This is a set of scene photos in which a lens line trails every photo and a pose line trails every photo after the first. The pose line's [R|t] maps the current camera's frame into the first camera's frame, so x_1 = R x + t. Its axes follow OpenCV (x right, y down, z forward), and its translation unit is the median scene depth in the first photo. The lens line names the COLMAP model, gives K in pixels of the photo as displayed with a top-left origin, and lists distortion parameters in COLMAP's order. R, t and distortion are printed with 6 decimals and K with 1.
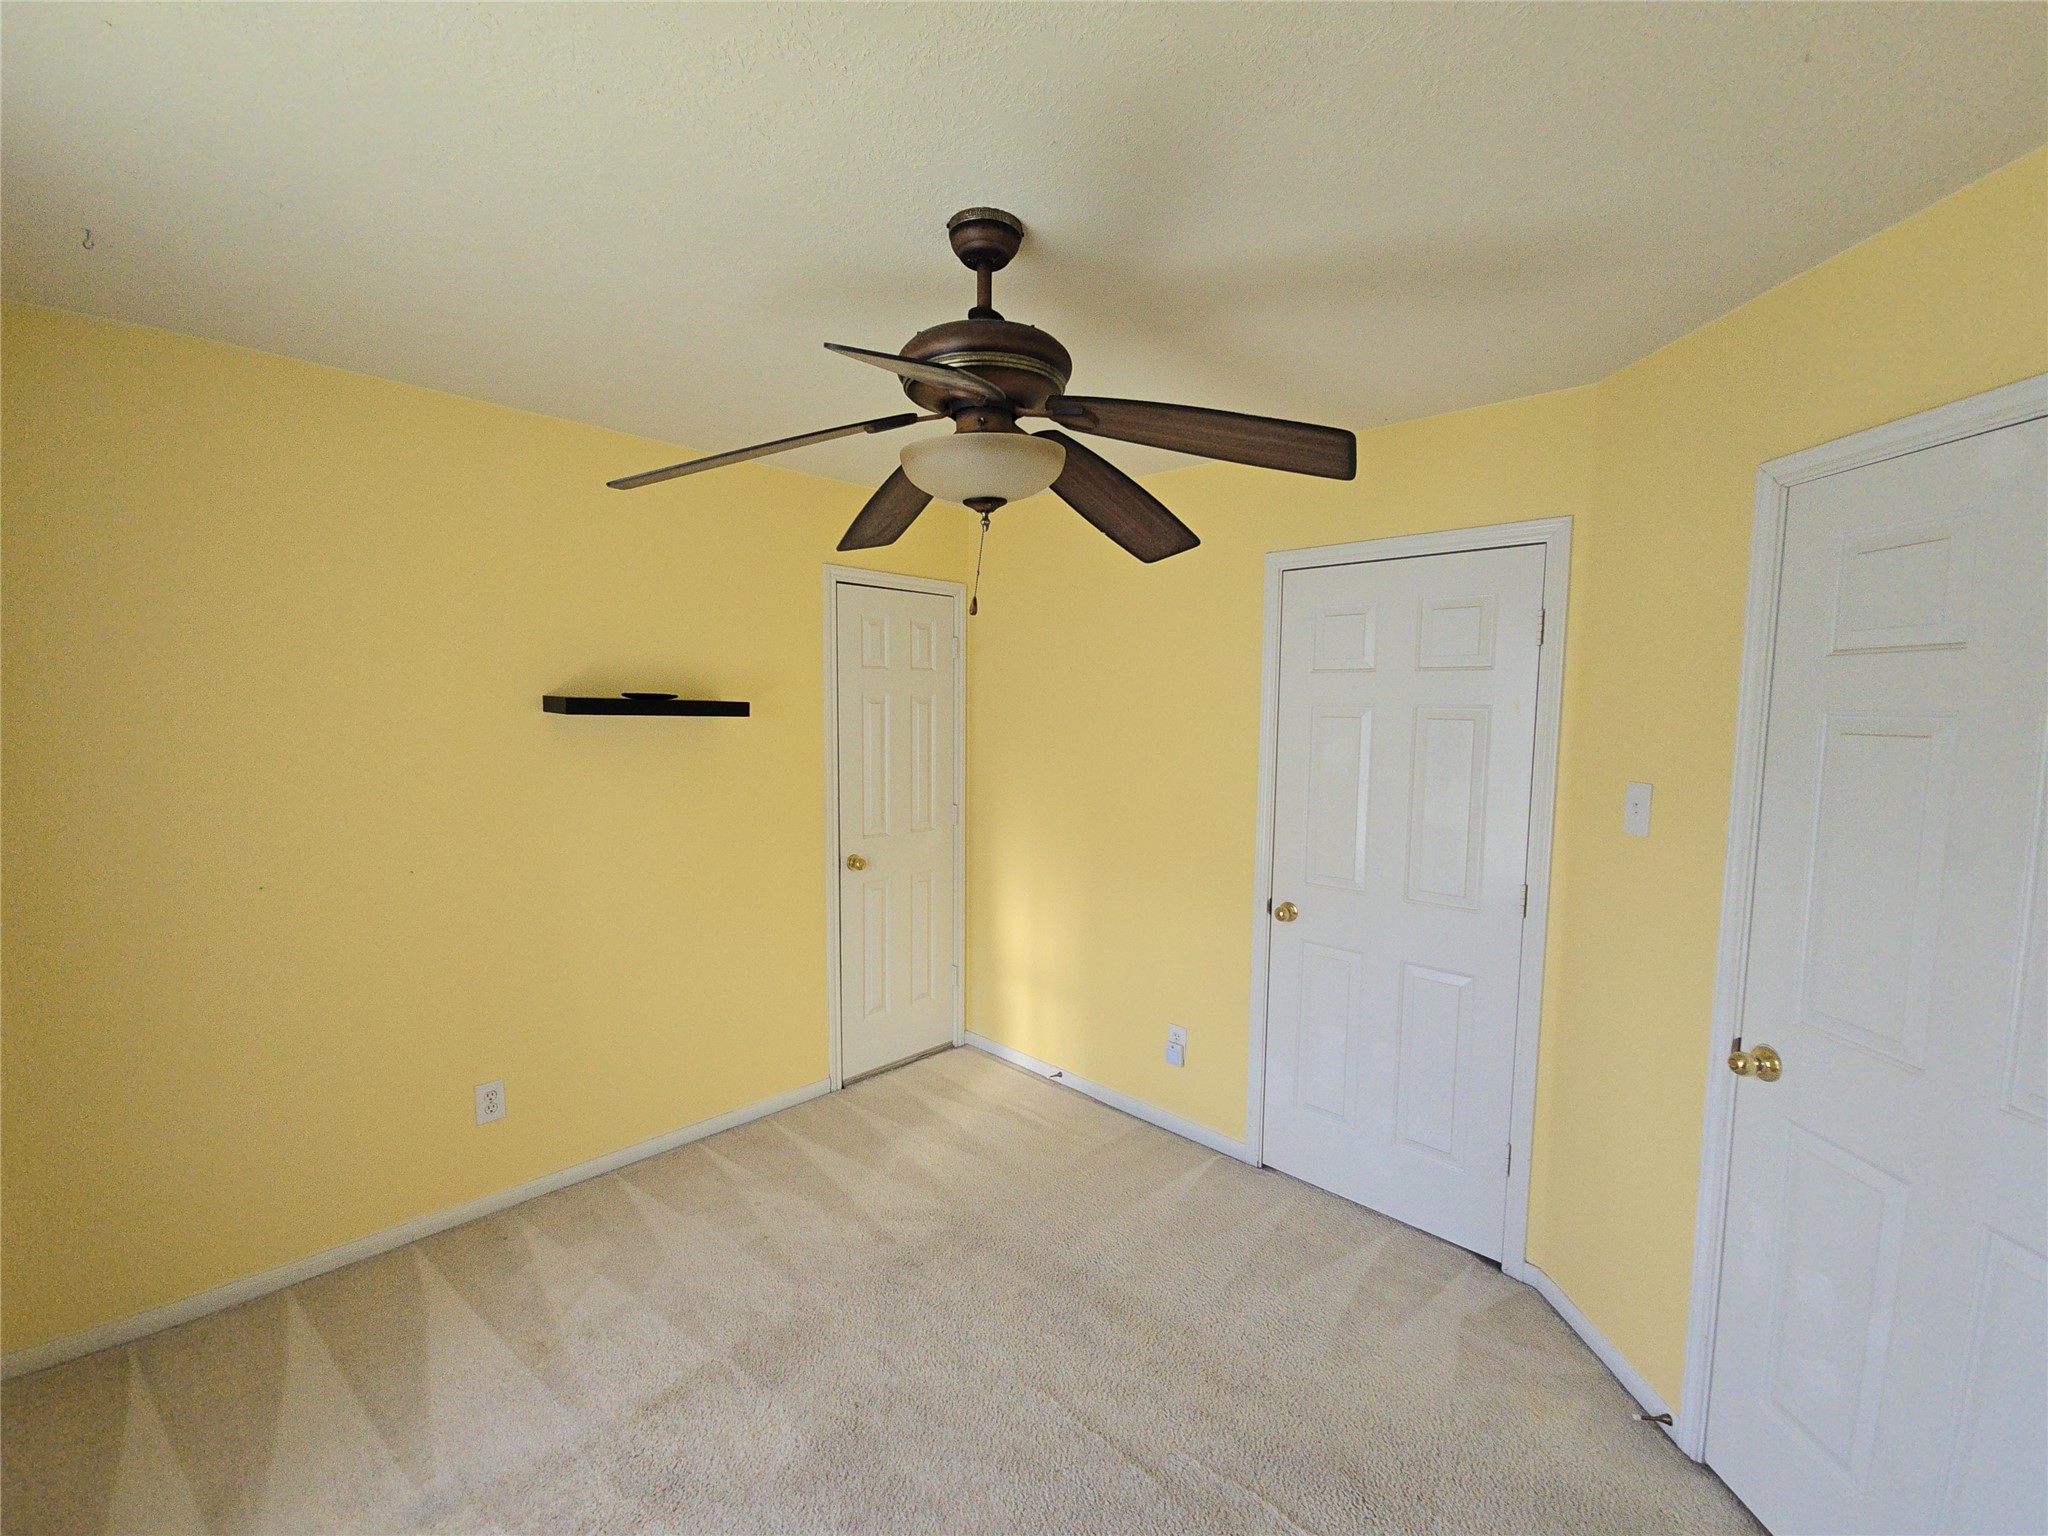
lens RADIAL K [[863.5, 0, 1024.0], [0, 863.5, 768.0], [0, 0, 1]] dist [0.000073, -0.000002]
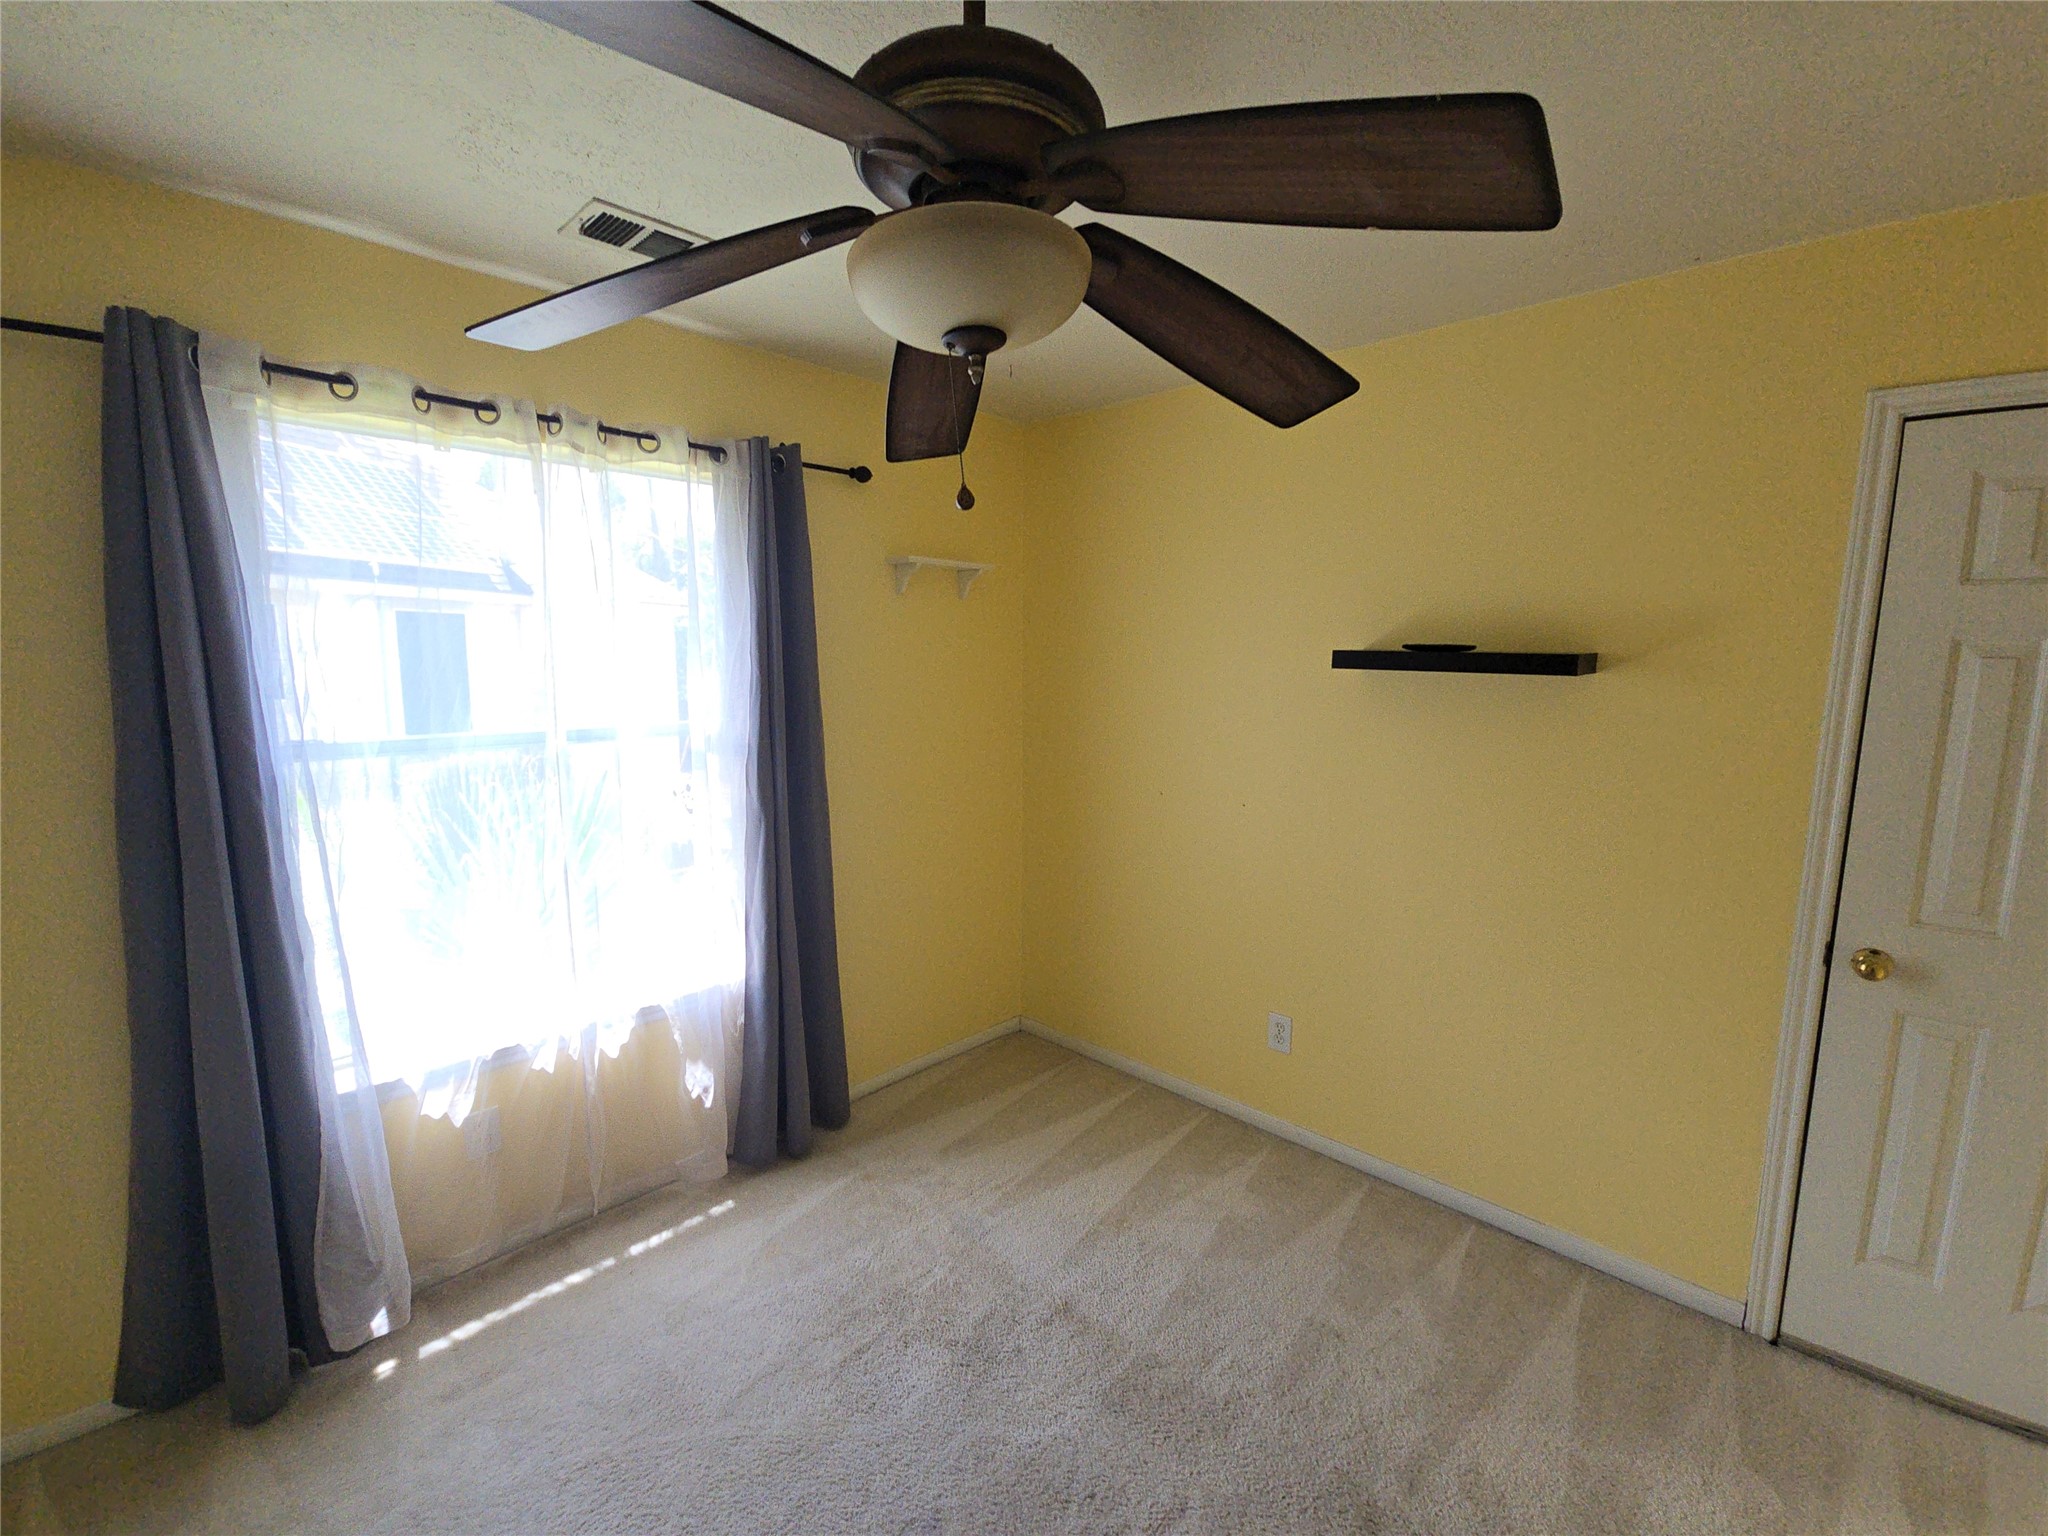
lens RADIAL K [[863.5, 0, 1024.0], [0, 863.5, 768.0], [0, 0, 1]] dist [0.000073, -0.000002]
pose [[0.018344, 0.112817, -0.993446, 0.402611], [-0.082164, 0.990423, 0.110956, -0.031580], [0.996450, 0.079590, 0.027437, 0.626053]]
